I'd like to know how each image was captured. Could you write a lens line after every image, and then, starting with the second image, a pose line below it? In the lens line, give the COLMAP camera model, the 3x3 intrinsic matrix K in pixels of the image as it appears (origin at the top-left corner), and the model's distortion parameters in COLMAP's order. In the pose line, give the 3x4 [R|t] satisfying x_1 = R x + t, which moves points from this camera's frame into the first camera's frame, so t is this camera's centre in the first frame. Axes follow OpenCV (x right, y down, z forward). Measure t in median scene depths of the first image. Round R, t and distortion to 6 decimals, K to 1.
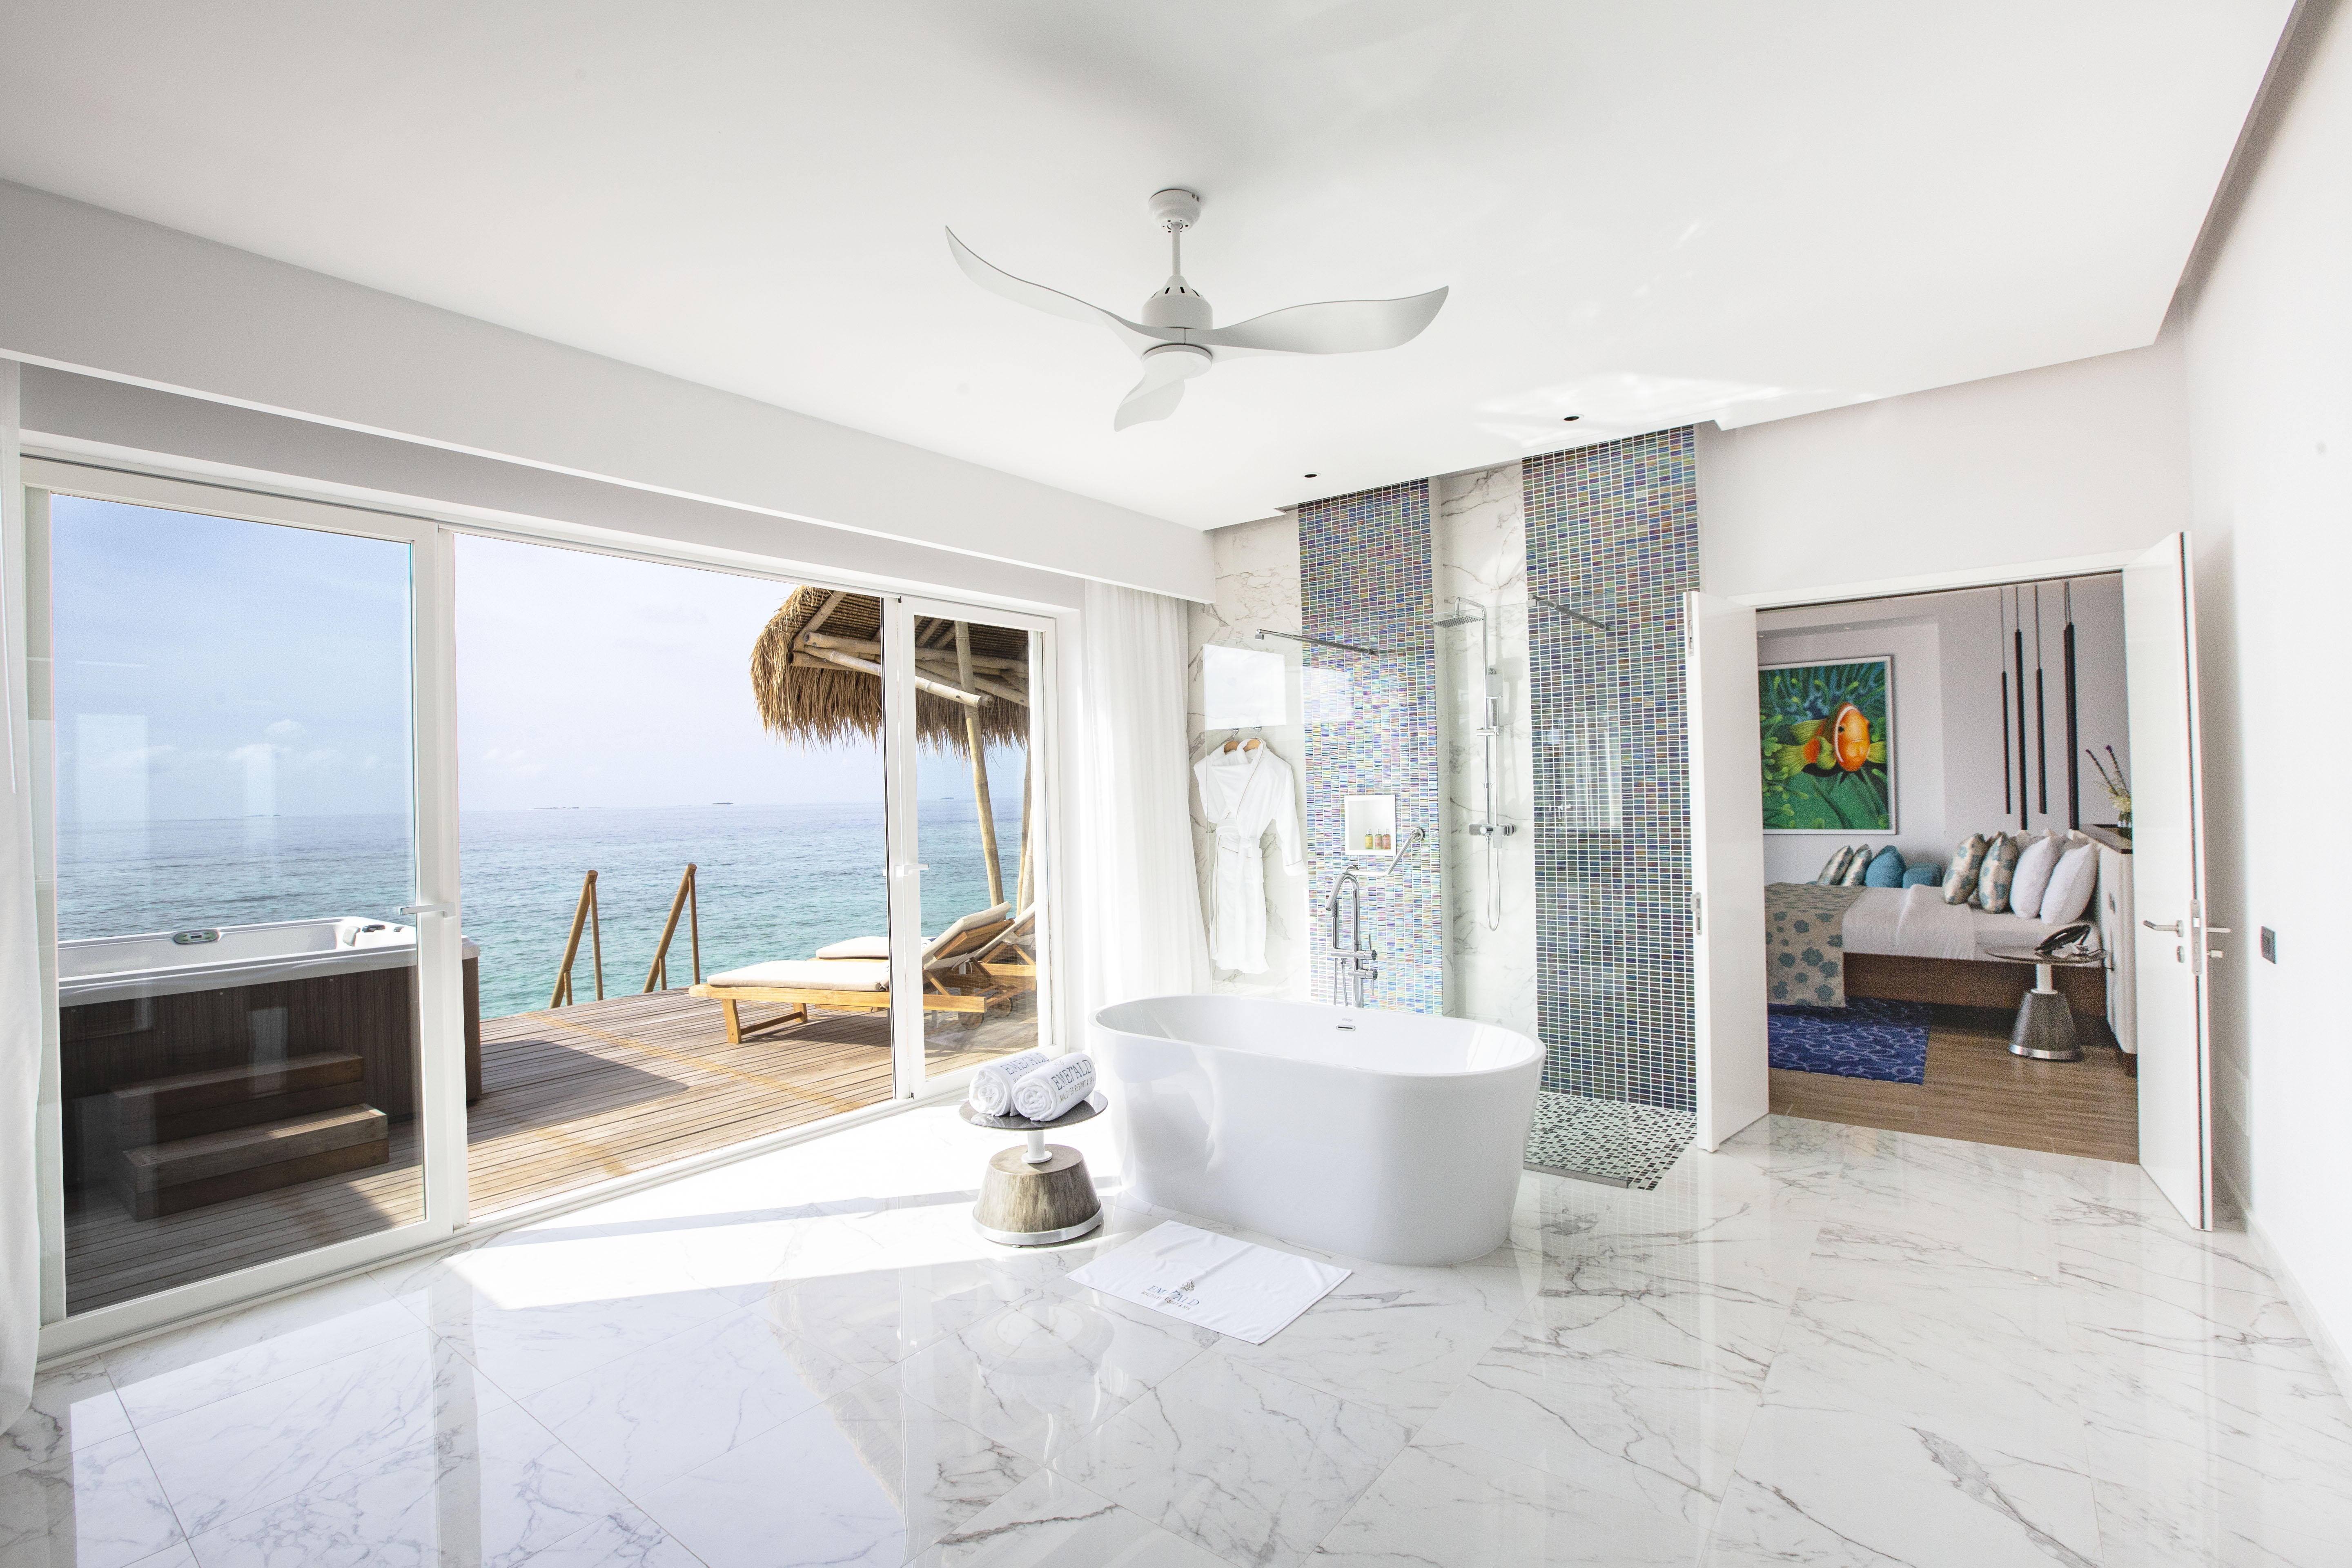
lens RADIAL K [[1045.1, 0, 1166.8], [0, 1045.1, 794.6], [0, 0, 1]] dist [-0.029244, 0.000626]
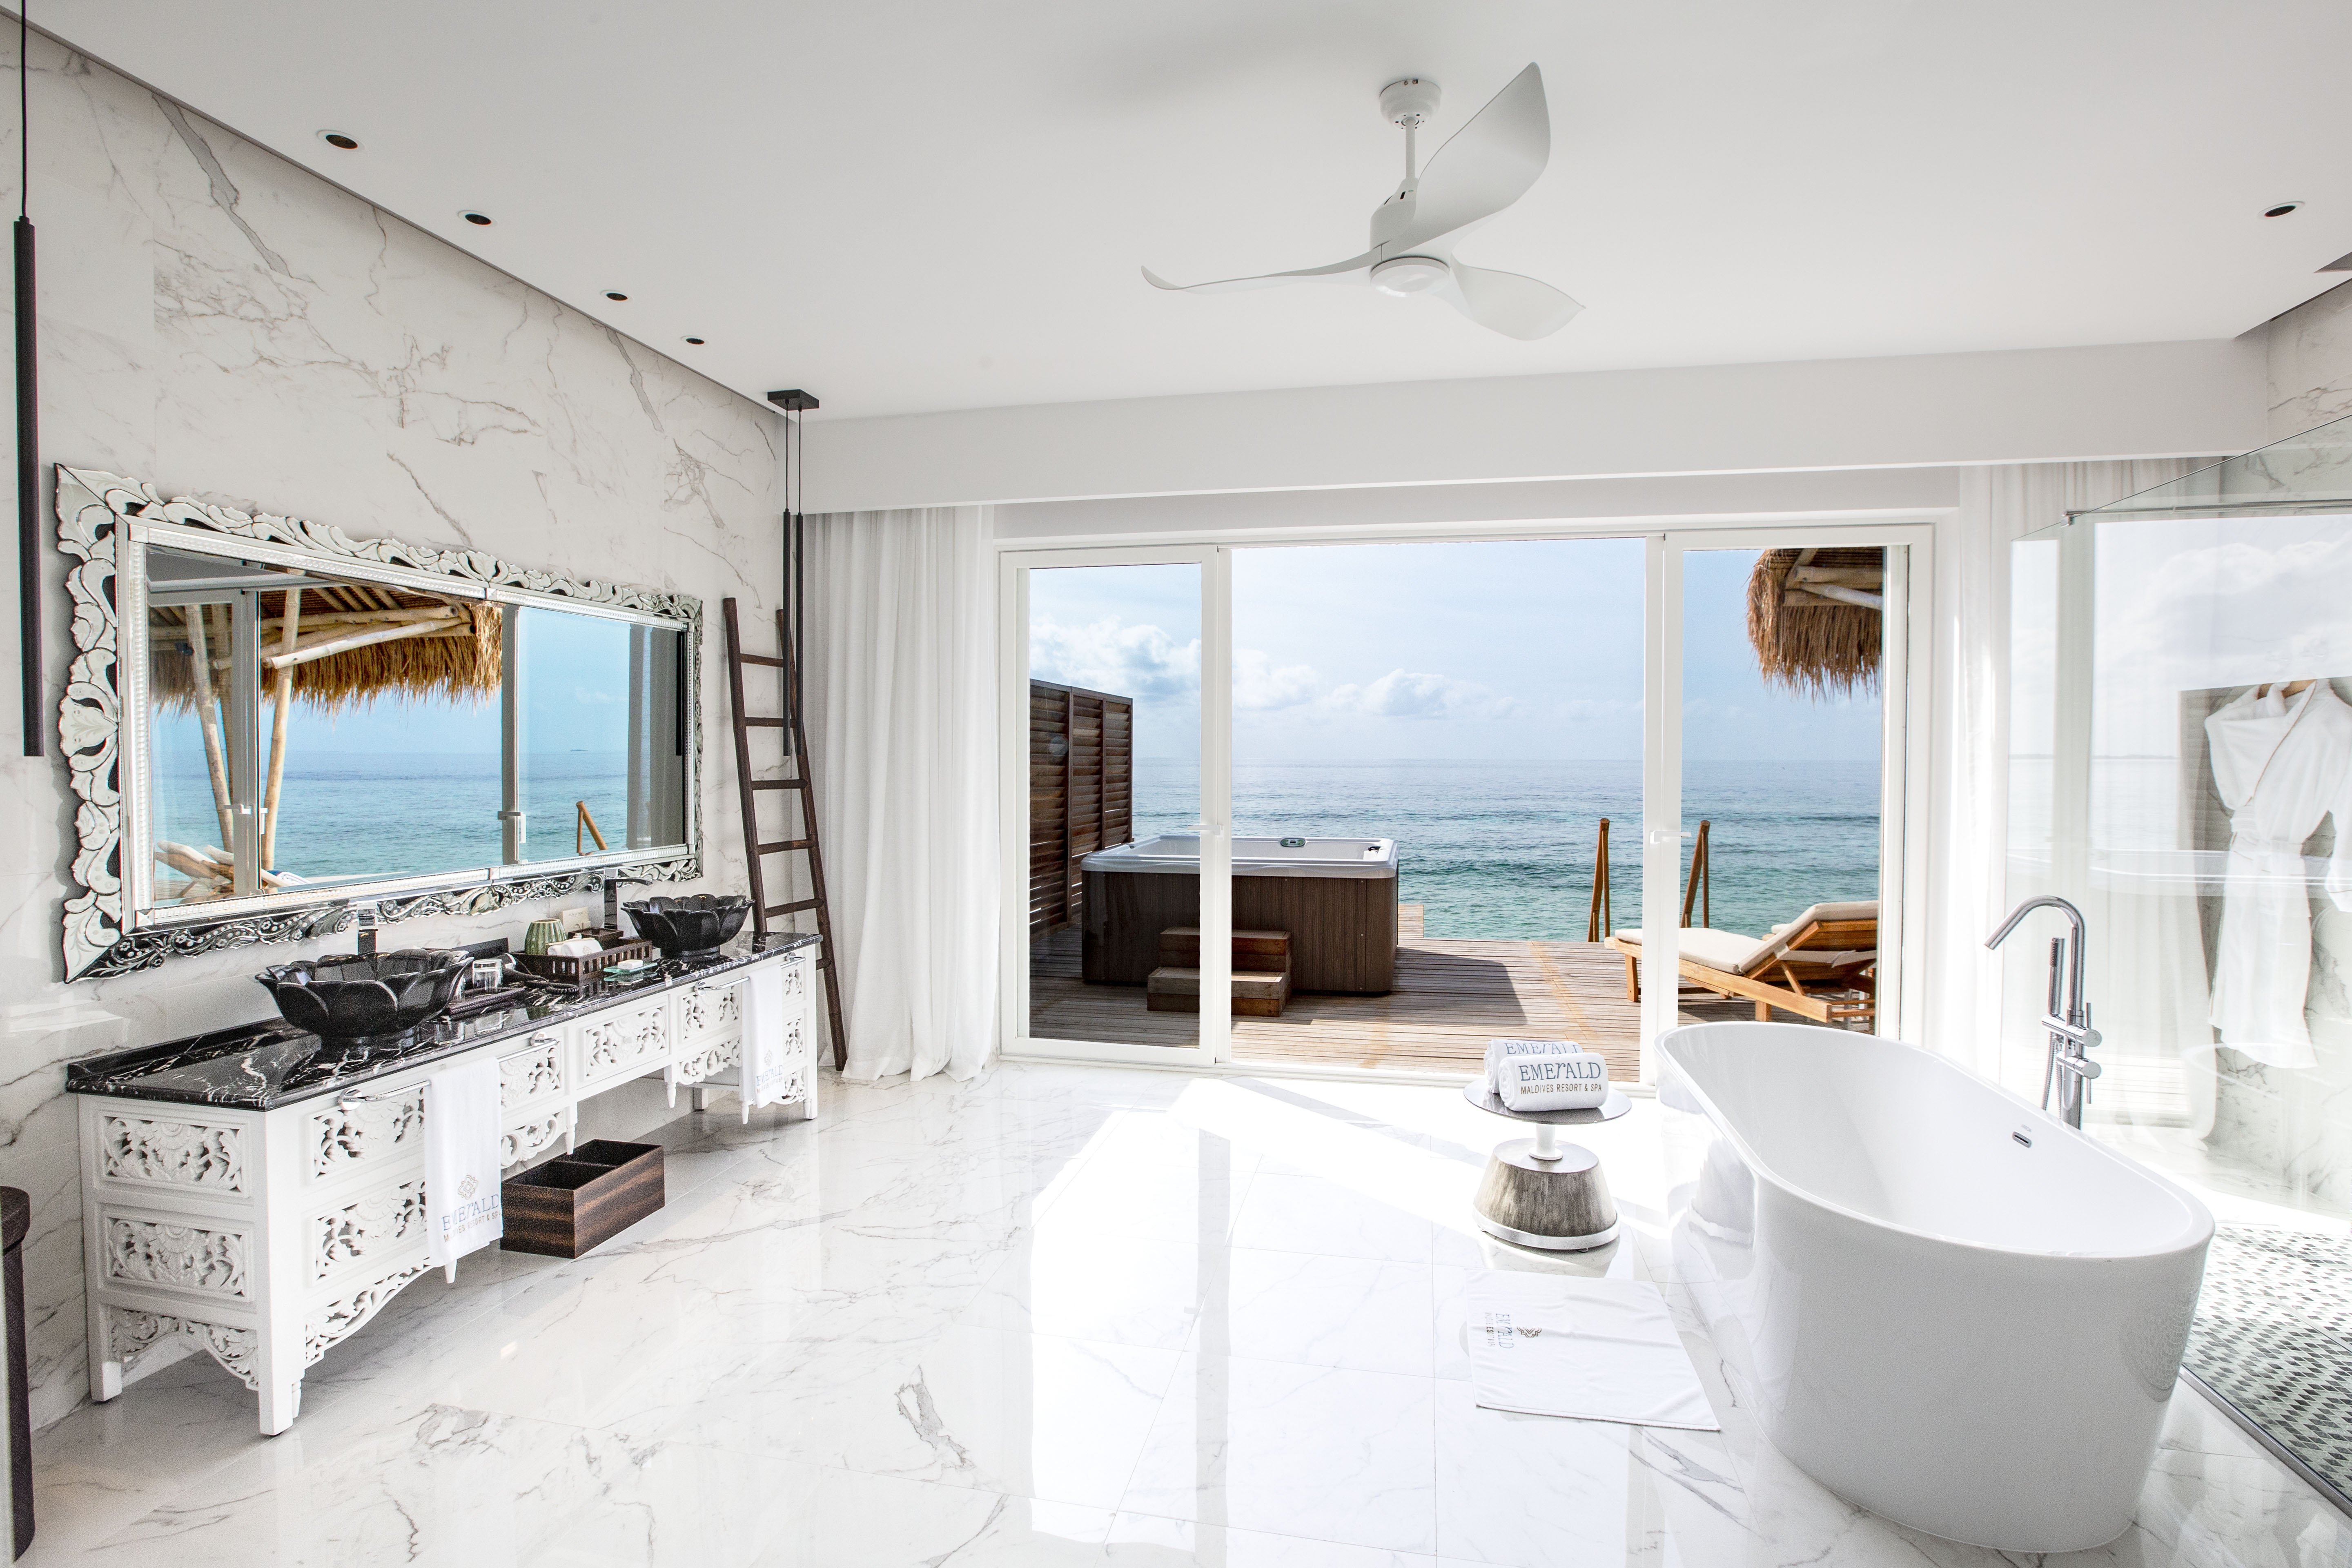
lens RADIAL K [[1090.7, 0, 1199.4], [0, 1090.7, 797.3], [0, 0, 1]] dist [-0.026631, 0.003590]
pose [[0.479551, 0.057991, -0.875596, 0.307218], [-0.016451, 0.998233, 0.057103, -0.007666], [0.877360, -0.012979, 0.479658, 0.158365]]
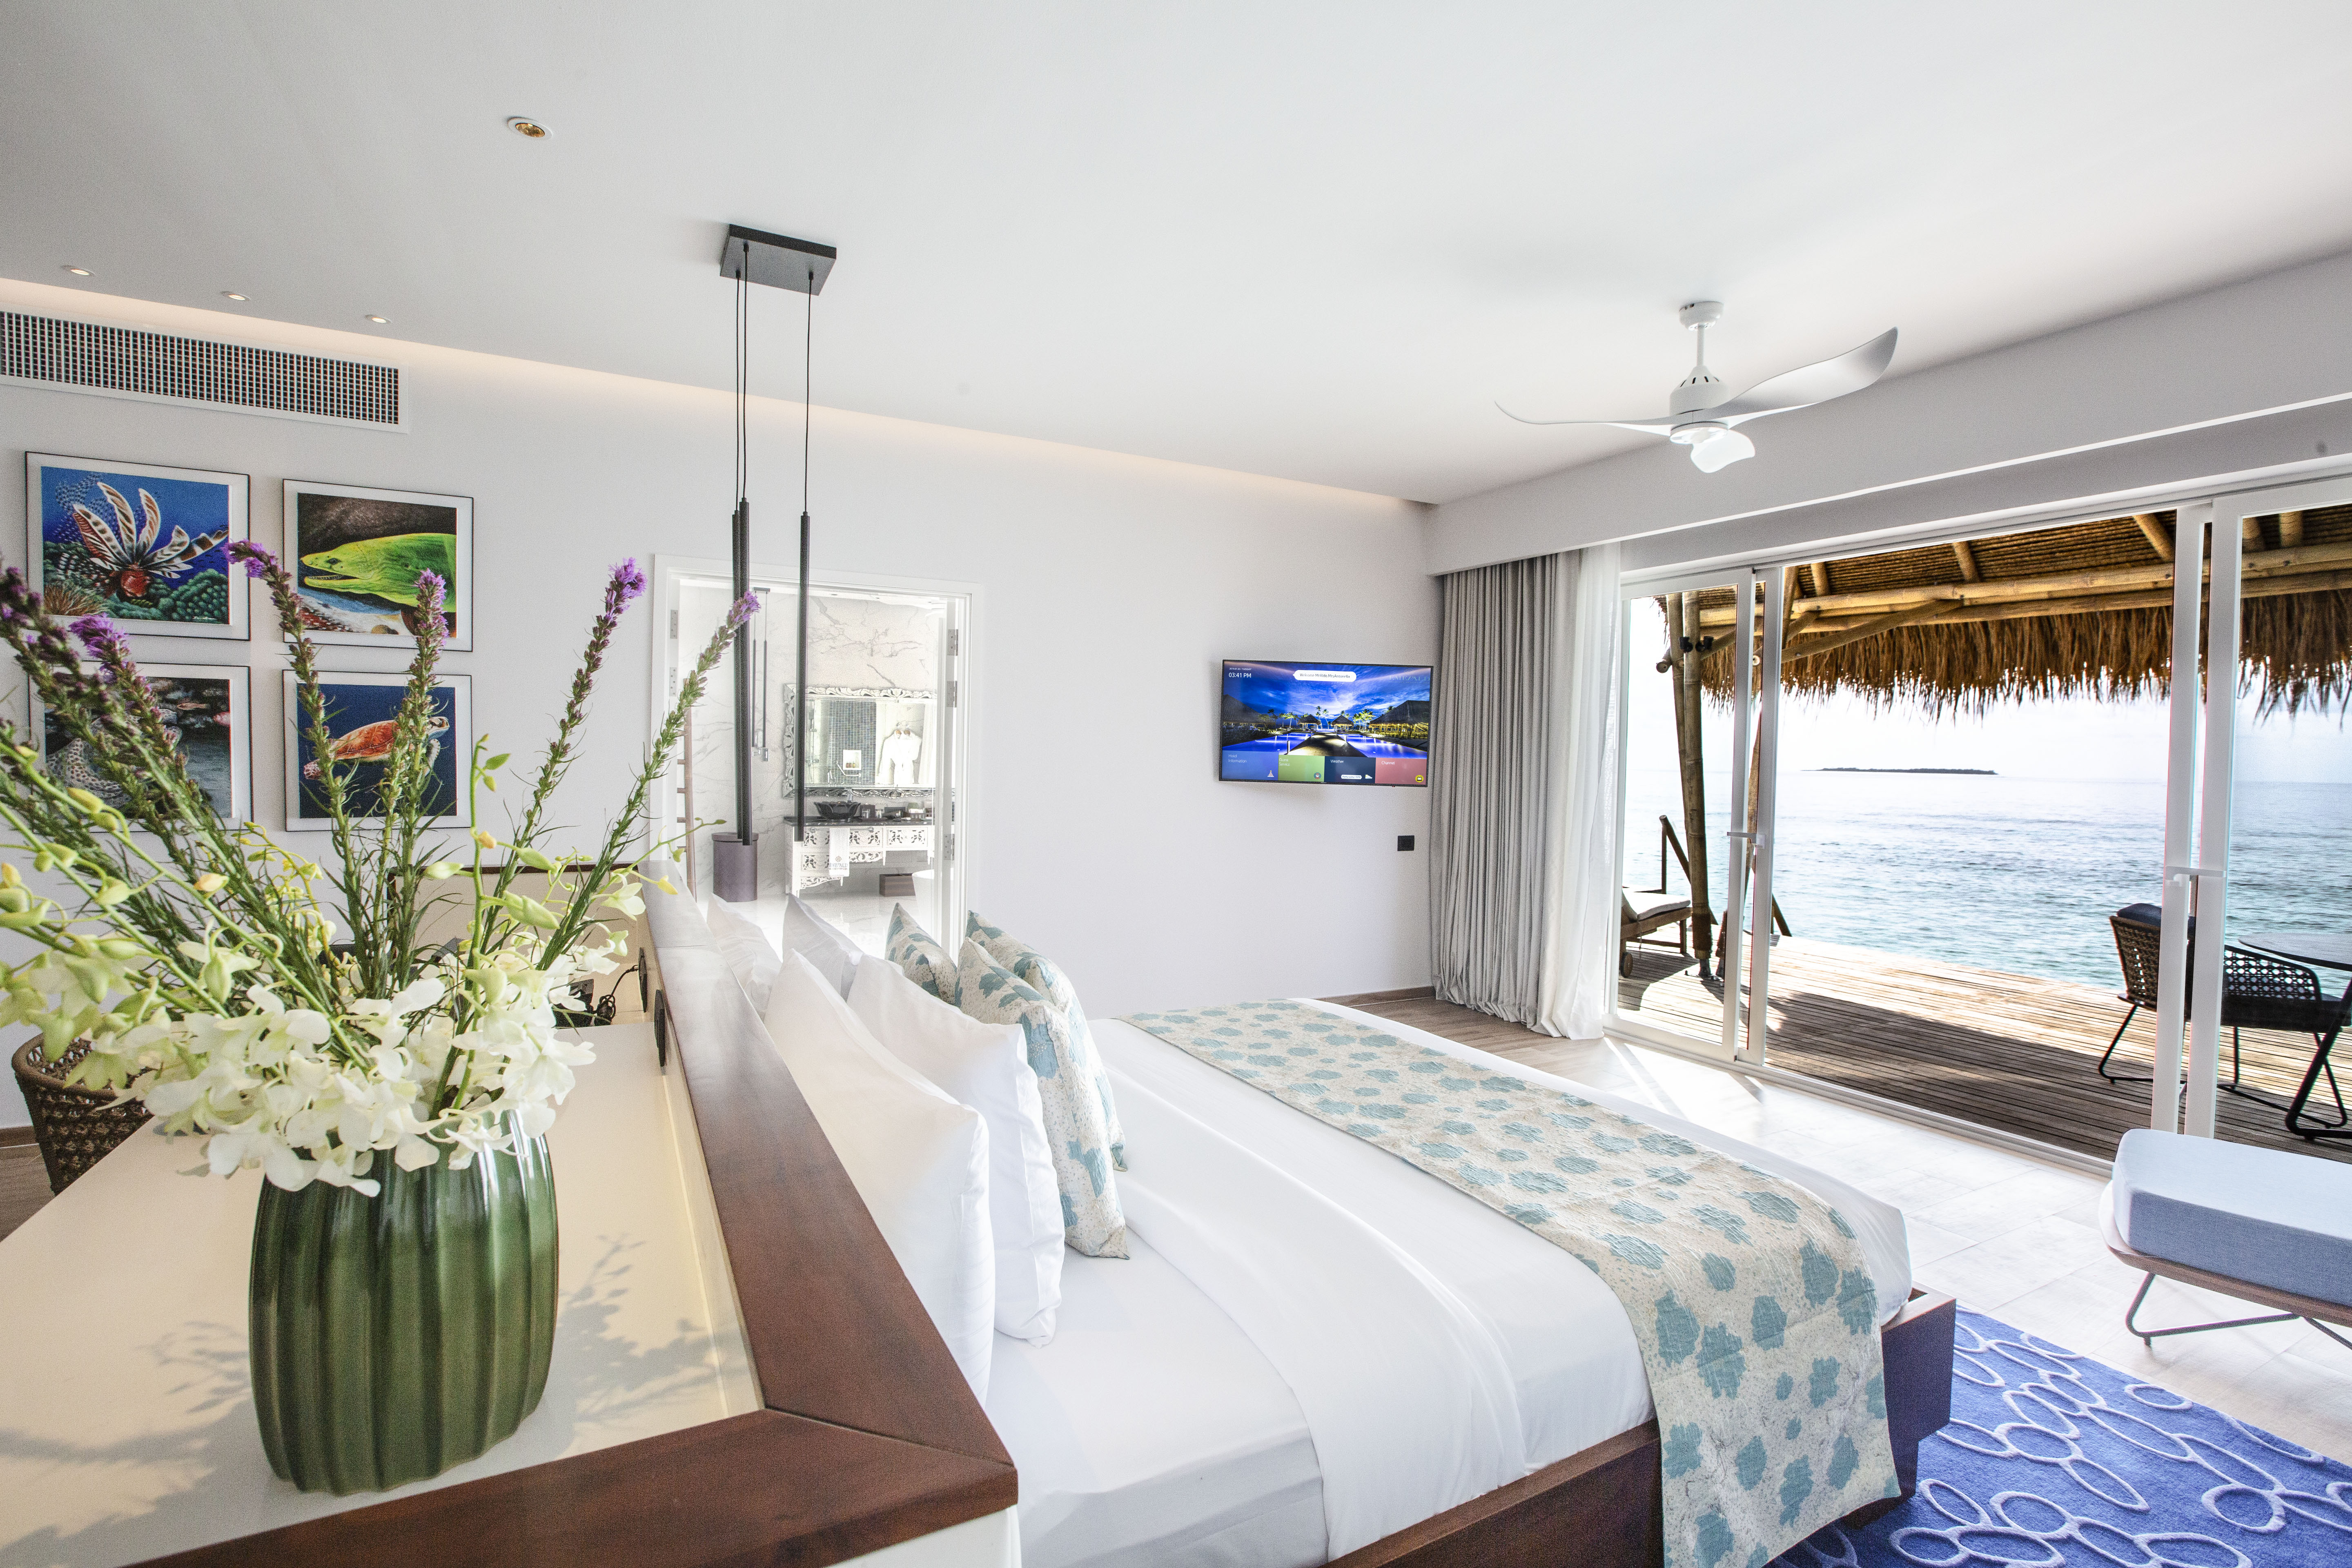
lens RADIAL K [[1094.8, 0, 1172.1], [0, 1094.8, 783.7], [0, 0, 1]] dist [-0.001121, -0.000009]
pose [[-0.371141, 0.044125, -0.927528, 1.150446], [-0.009183, 0.998647, 0.051183, -0.031986], [0.928531, 0.027514, -0.370234, 1.174127]]
